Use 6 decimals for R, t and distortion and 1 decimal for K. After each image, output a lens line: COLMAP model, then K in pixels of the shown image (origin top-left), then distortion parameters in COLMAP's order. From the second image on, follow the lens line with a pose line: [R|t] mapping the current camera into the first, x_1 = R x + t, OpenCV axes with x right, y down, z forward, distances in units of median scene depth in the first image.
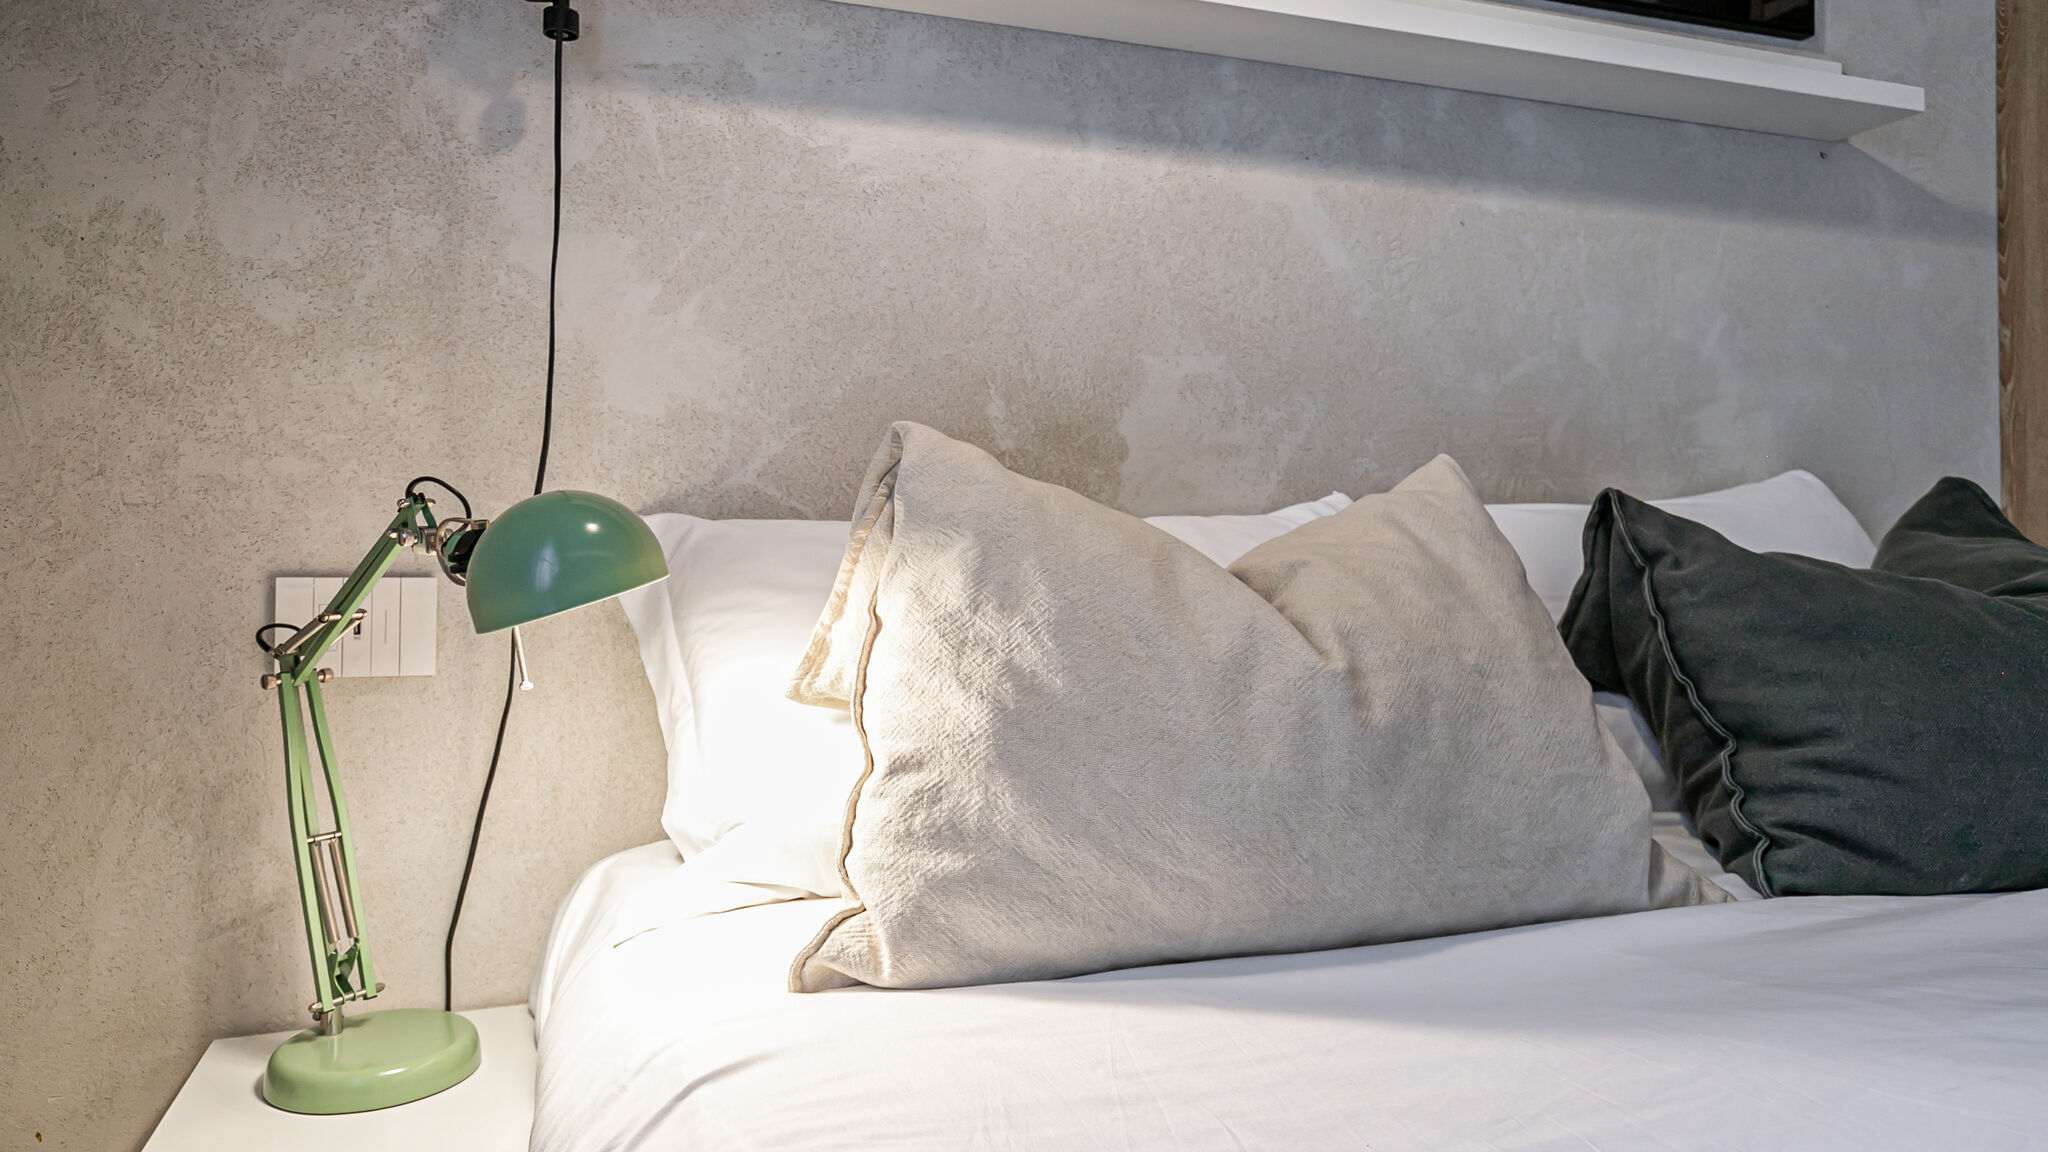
lens RADIAL K [[1273.4, 0, 1033.0], [0, 1273.4, 536.2], [0, 0, 1]] dist [-0.009276, -0.000357]
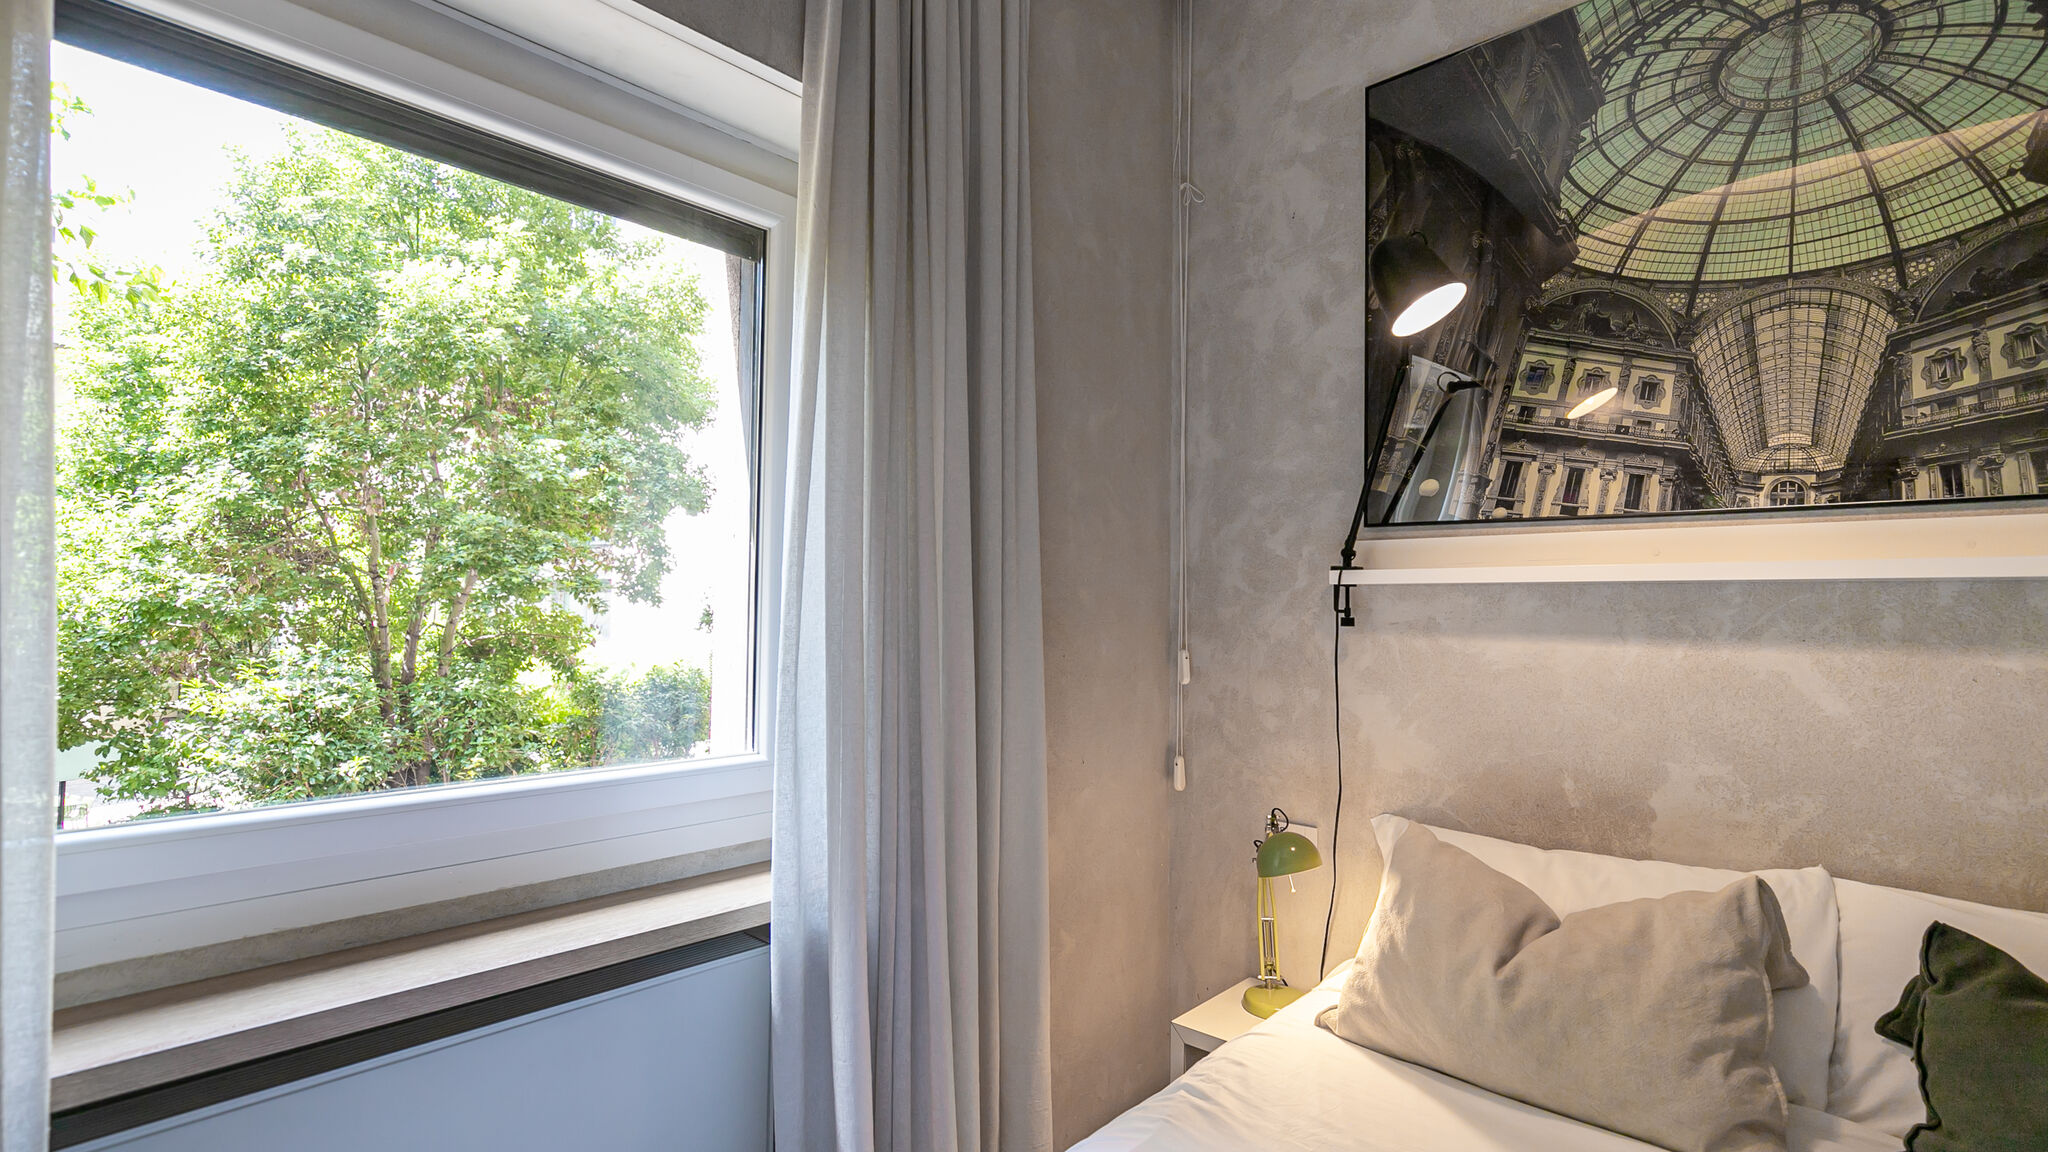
lens RADIAL K [[1001.7, 0, 1021.9], [0, 1001.7, 580.5], [0, 0, 1]] dist [-0.003477, 0.001133]
pose [[0.465719, -0.011667, -0.884856, 0.985695], [-0.005240, 0.999859, -0.015942, -0.404757], [0.884917, 0.012061, 0.465592, -0.459007]]
